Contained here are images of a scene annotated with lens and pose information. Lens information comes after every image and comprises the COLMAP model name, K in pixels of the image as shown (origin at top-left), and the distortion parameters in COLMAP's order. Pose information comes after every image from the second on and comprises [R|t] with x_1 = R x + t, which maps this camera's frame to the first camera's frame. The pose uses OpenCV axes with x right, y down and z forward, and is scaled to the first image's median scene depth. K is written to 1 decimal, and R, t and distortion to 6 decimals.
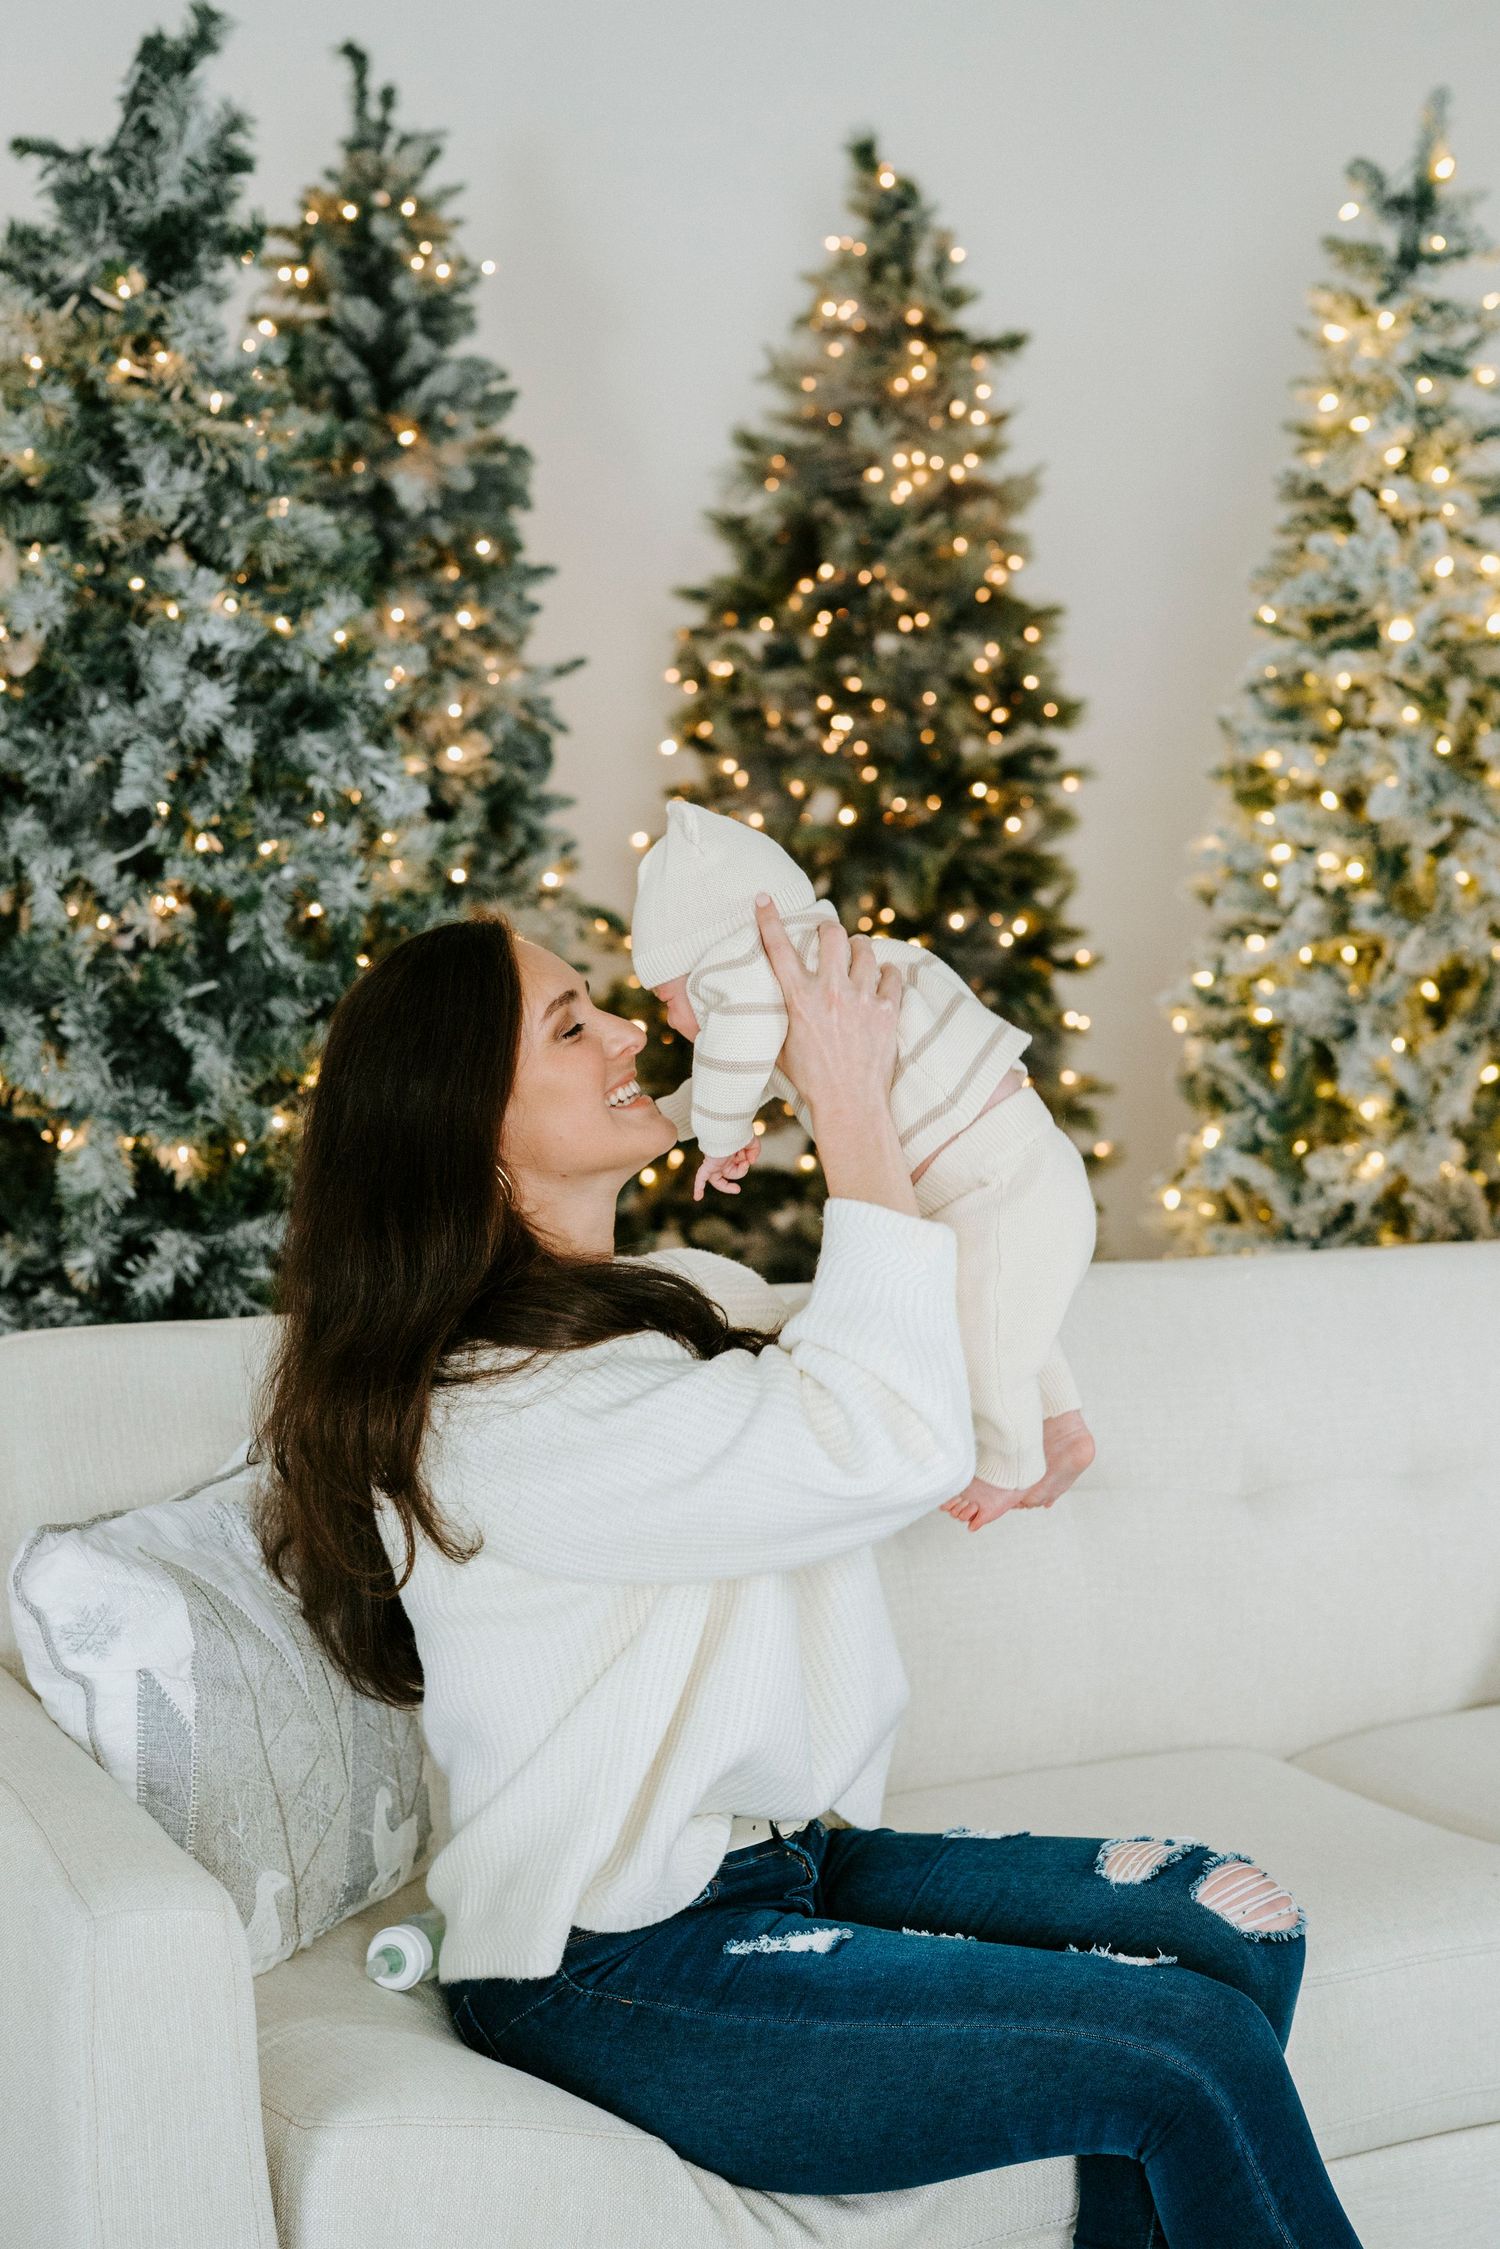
lens RADIAL K [[3592.4, 0, 734.2], [0, 3592.4, 1032.9], [0, 0, 1]] dist [-0.009664, 0.100984]
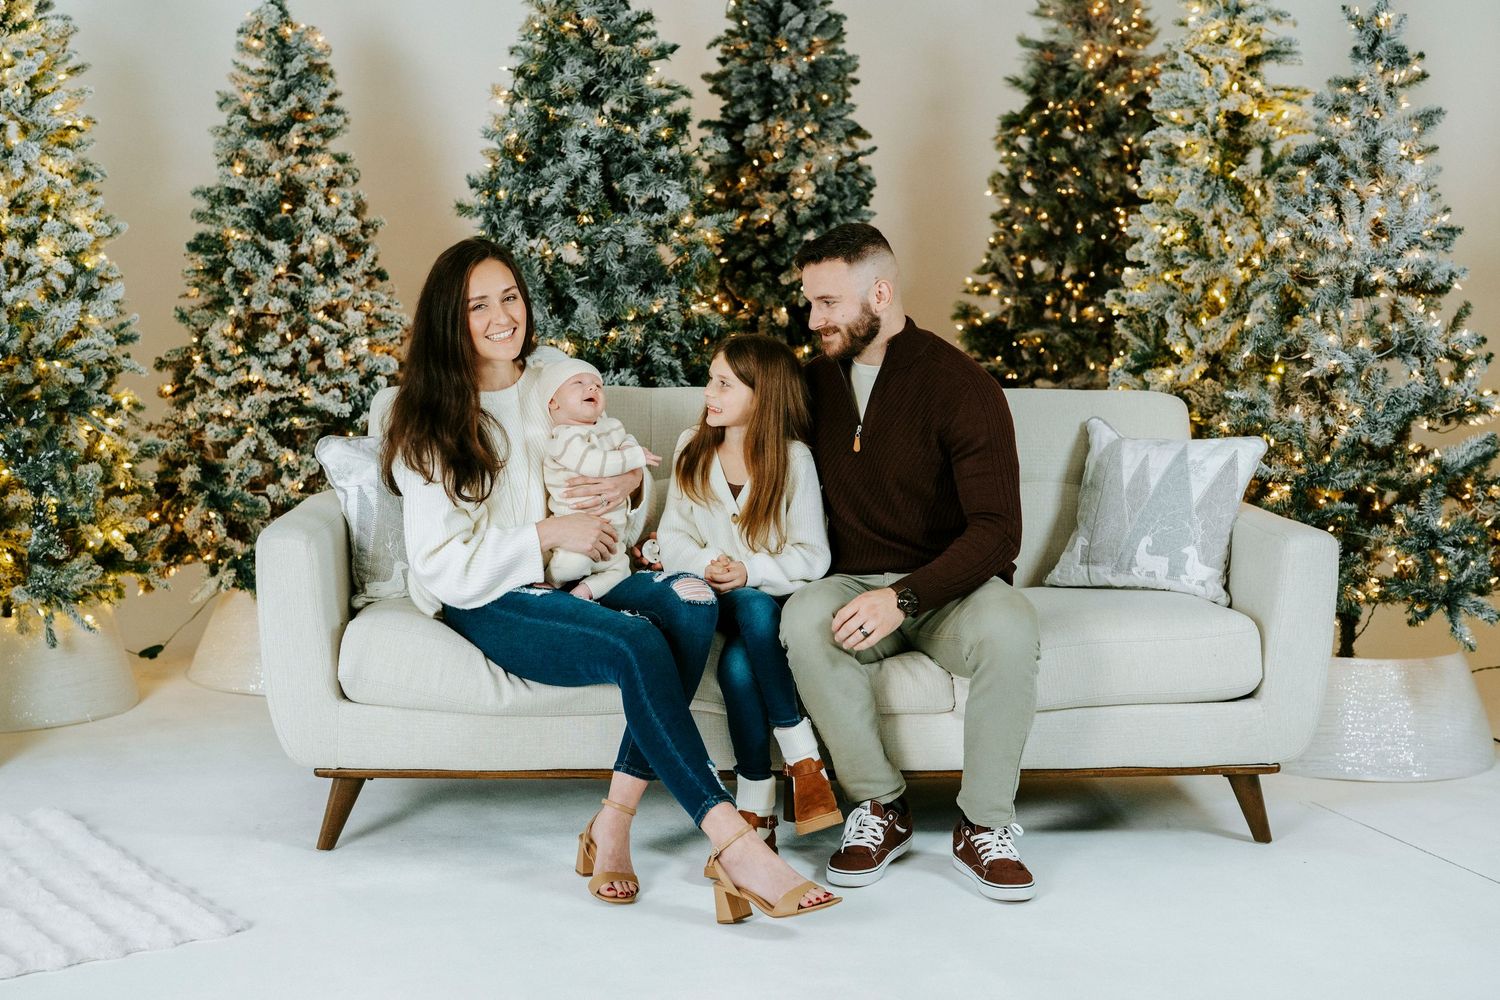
lens RADIAL K [[2266.0, 0, 772.7], [0, 2266.0, 459.4], [0, 0, 1]] dist [-0.015747, 0.005344]
pose [[0.907790, 0.025662, -0.418638, 0.496233], [-0.022459, 0.999669, 0.012578, 0.070781], [0.418822, -0.002016, 0.908066, -0.275547]]
